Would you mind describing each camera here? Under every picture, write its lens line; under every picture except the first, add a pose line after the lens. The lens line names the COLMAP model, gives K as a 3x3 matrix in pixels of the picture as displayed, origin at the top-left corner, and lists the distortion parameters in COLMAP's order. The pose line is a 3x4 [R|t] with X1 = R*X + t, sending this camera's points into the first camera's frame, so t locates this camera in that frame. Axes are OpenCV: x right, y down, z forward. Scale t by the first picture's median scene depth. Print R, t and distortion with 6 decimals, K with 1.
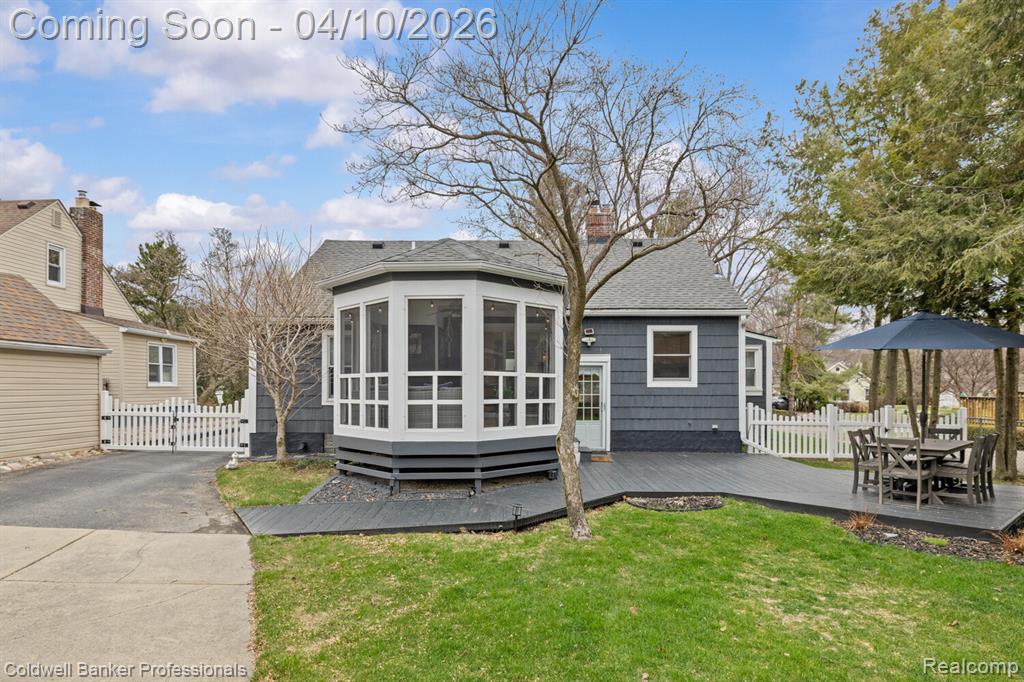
lens RADIAL K [[570.2, 0, 511.7], [0, 570.2, 384.4], [0, 0, 1]] dist [0.001450, 0.000282]
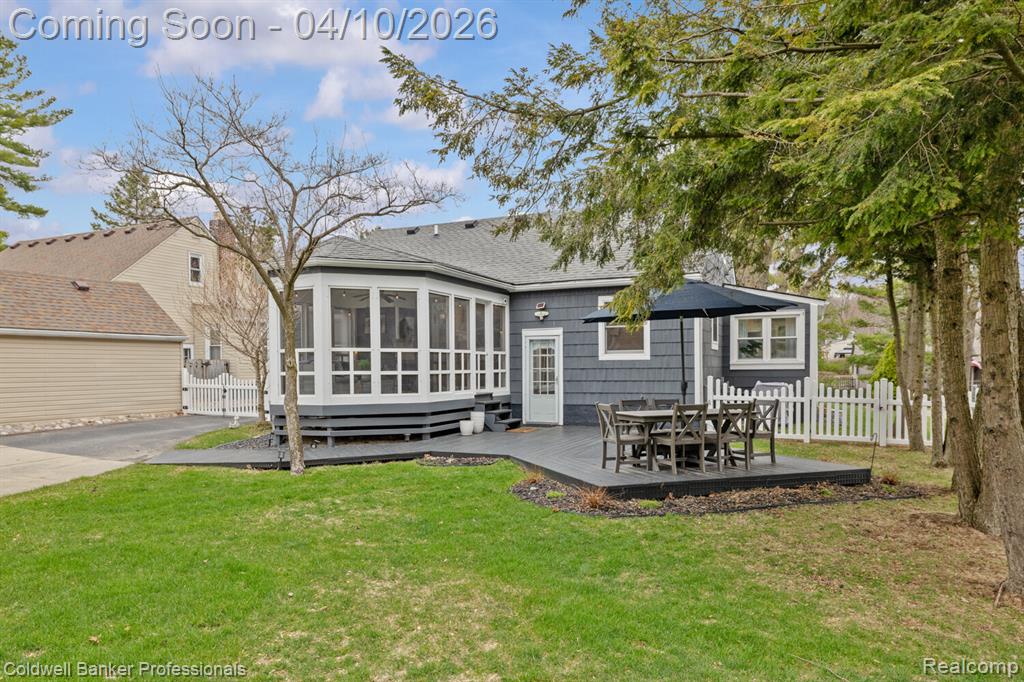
lens RADIAL K [[657.4, 0, 512.5], [0, 657.4, 384.3], [0, 0, 1]] dist [-0.000371, 0.000153]
pose [[0.922395, 0.000943, -0.386248, 0.535235], [0.011304, 0.999503, 0.029436, 0.011023], [0.386084, -0.031517, 0.921925, -0.089379]]
